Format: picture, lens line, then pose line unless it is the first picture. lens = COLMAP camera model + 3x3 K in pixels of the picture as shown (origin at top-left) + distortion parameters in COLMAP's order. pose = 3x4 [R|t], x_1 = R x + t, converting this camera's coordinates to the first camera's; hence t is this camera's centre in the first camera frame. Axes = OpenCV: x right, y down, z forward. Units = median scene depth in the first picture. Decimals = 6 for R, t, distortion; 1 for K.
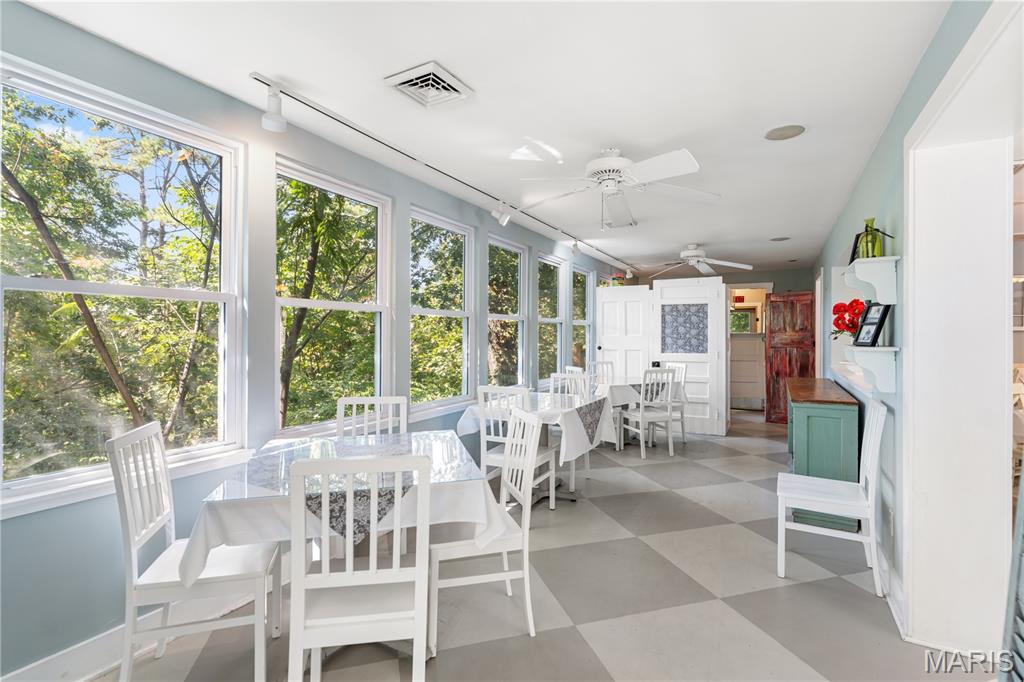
lens RADIAL K [[494.1, 0, 509.3], [0, 494.1, 337.2], [0, 0, 1]] dist [0.005977, 0.000219]
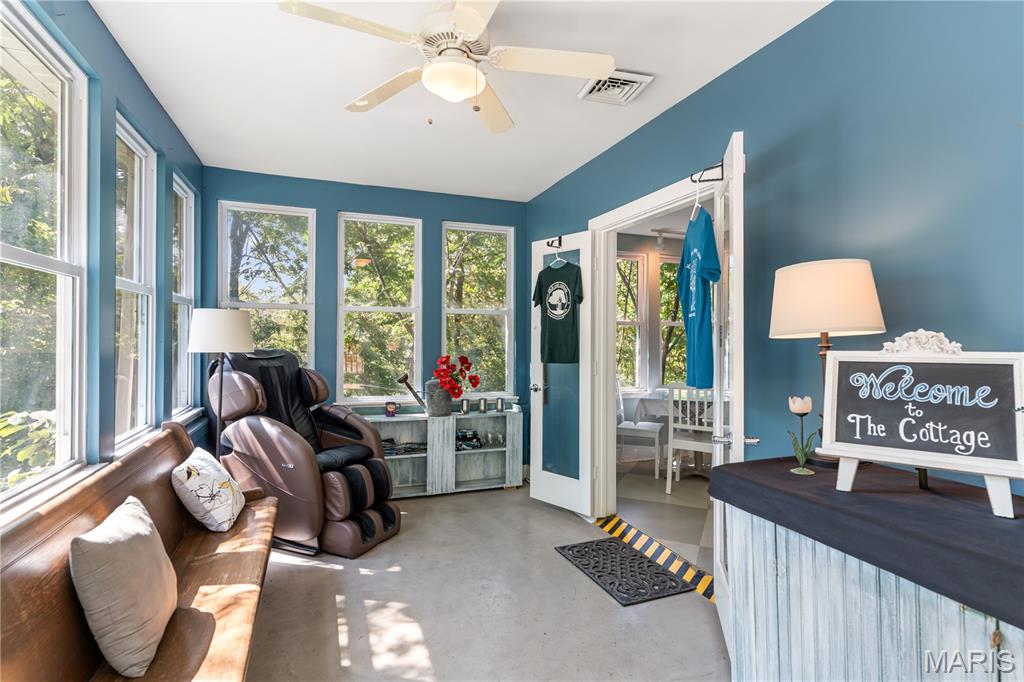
lens RADIAL K [[494.1, 0, 511.2], [0, 494.1, 336.8], [0, 0, 1]] dist [0.005977, 0.000219]
pose [[0.756051, -0.022987, -0.654108, 0.773224], [0.014756, 0.999728, -0.018077, -0.021460], [0.654346, 0.004015, 0.756185, -1.810999]]
